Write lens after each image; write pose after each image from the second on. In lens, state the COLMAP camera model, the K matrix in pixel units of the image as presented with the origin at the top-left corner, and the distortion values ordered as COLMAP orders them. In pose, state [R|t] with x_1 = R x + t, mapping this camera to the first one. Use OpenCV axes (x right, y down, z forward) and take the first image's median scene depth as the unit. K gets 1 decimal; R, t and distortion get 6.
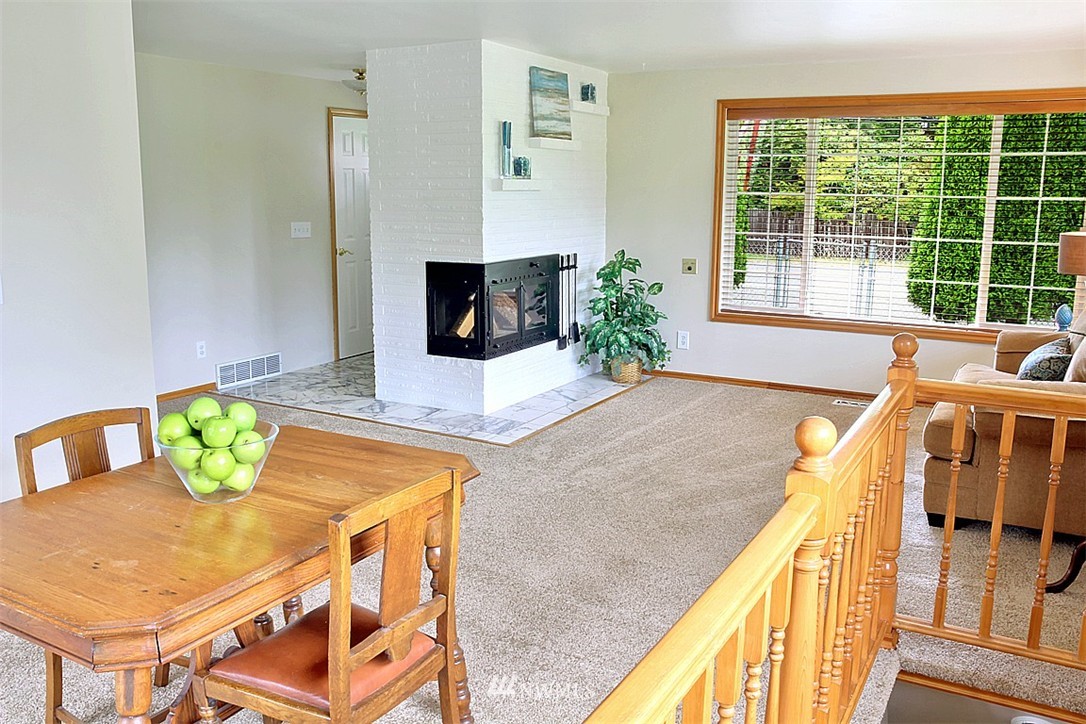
lens RADIAL K [[934.5, 0, 543.0], [0, 934.5, 362.0], [0, 0, 1]] dist [-0.011064, -0.007960]
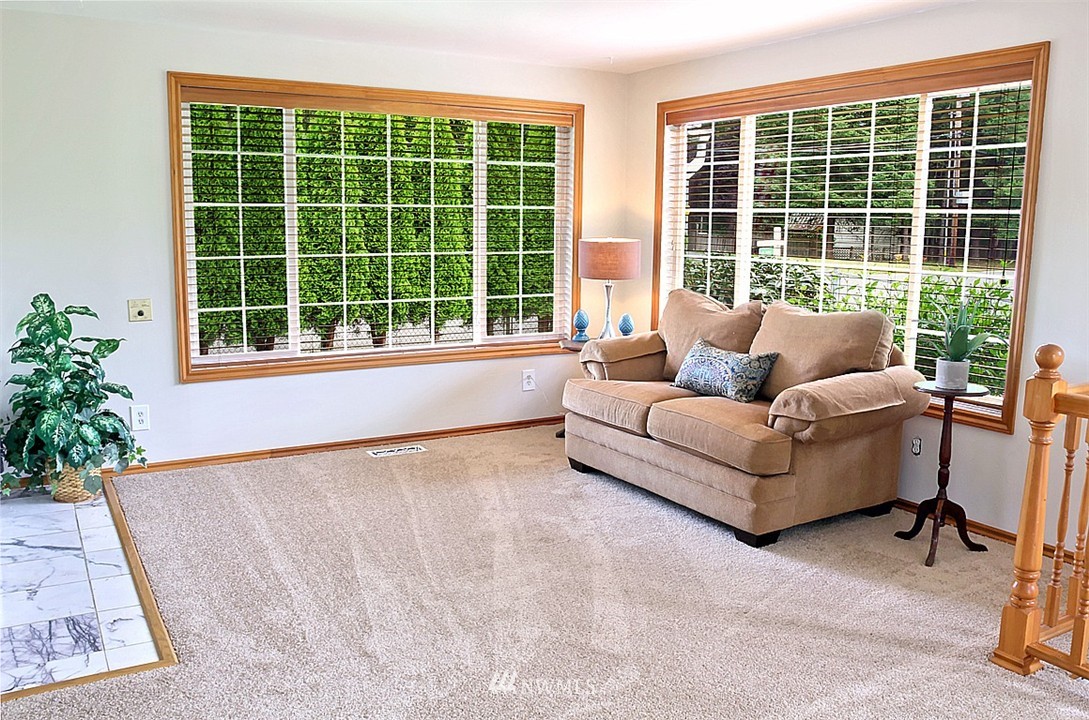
lens RADIAL K [[936.2, 0, 543.8], [0, 936.2, 343.3], [0, 0, 1]] dist [0.001050, 0.000659]
pose [[0.525238, -0.125089, 0.841711, -0.293034], [0.159085, 0.986132, 0.047281, -0.068784], [-0.835953, 0.109070, 0.537854, 0.415053]]
